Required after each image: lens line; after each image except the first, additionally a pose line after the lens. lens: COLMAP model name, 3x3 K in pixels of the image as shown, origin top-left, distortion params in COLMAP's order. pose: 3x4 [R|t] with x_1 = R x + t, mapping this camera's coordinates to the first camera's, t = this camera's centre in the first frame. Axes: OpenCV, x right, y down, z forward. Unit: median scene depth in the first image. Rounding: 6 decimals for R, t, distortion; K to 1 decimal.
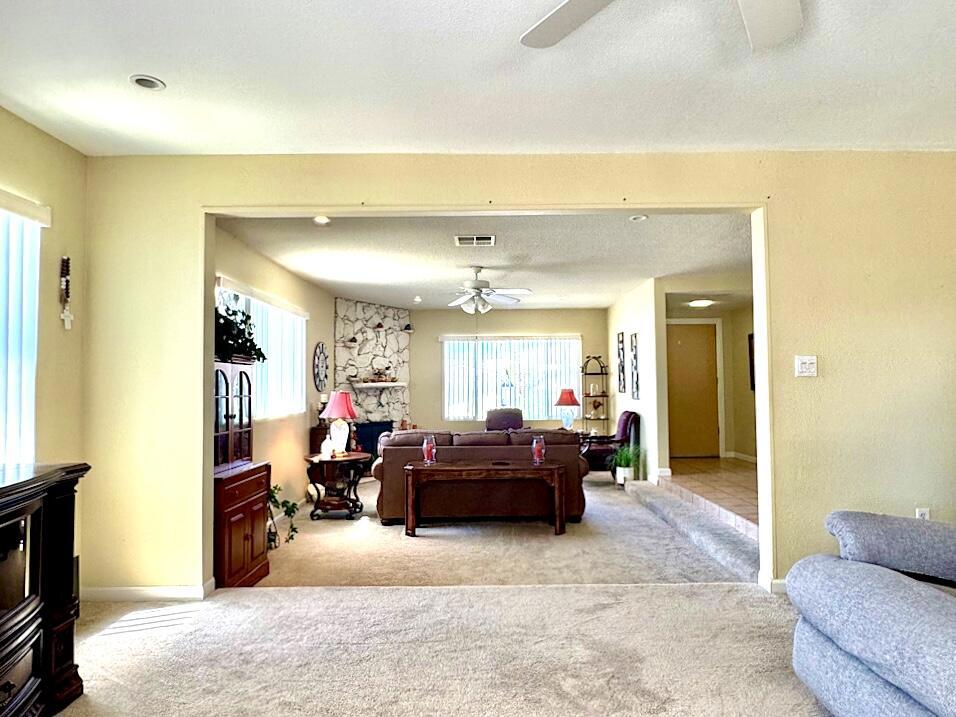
lens RADIAL K [[584.8, 0, 478.0], [0, 584.8, 358.5], [0, 0, 1]] dist [-0.003137, -0.000377]
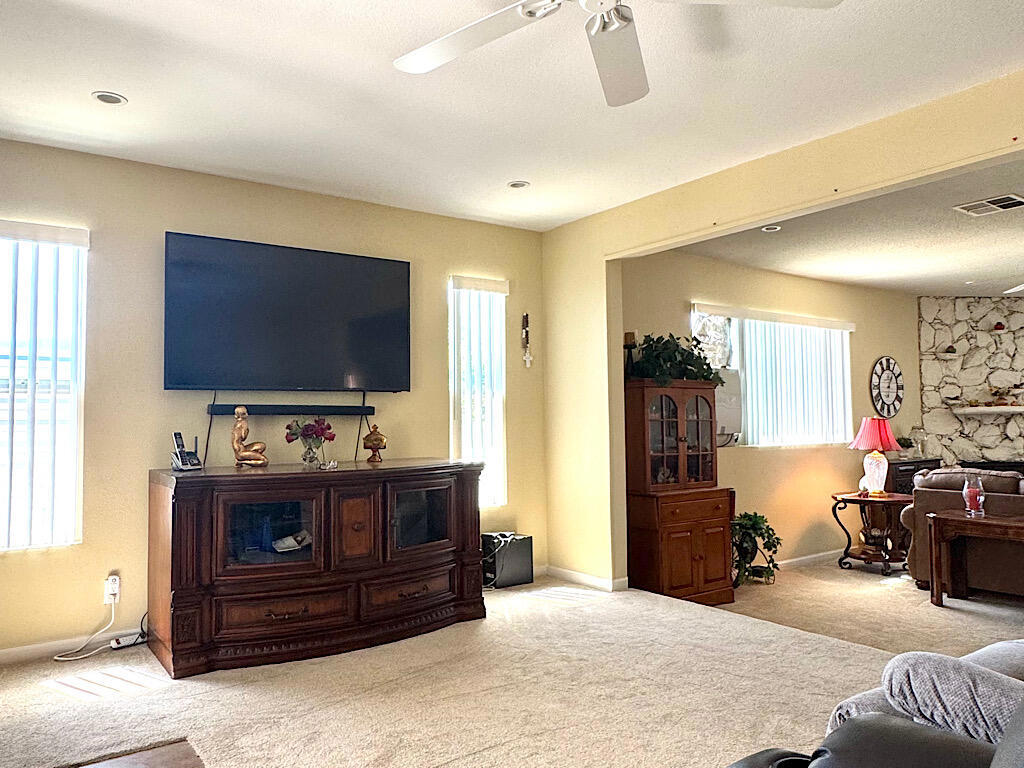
lens RADIAL K [[732.7, 0, 512.0], [0, 732.7, 384.0], [0, 0, 1]] dist [-0.004187, 0.001158]
pose [[0.585669, -0.035699, -0.809764, 0.307556], [0.039971, 0.999086, -0.015136, 0.005418], [0.809564, -0.023502, 0.586561, -0.006472]]
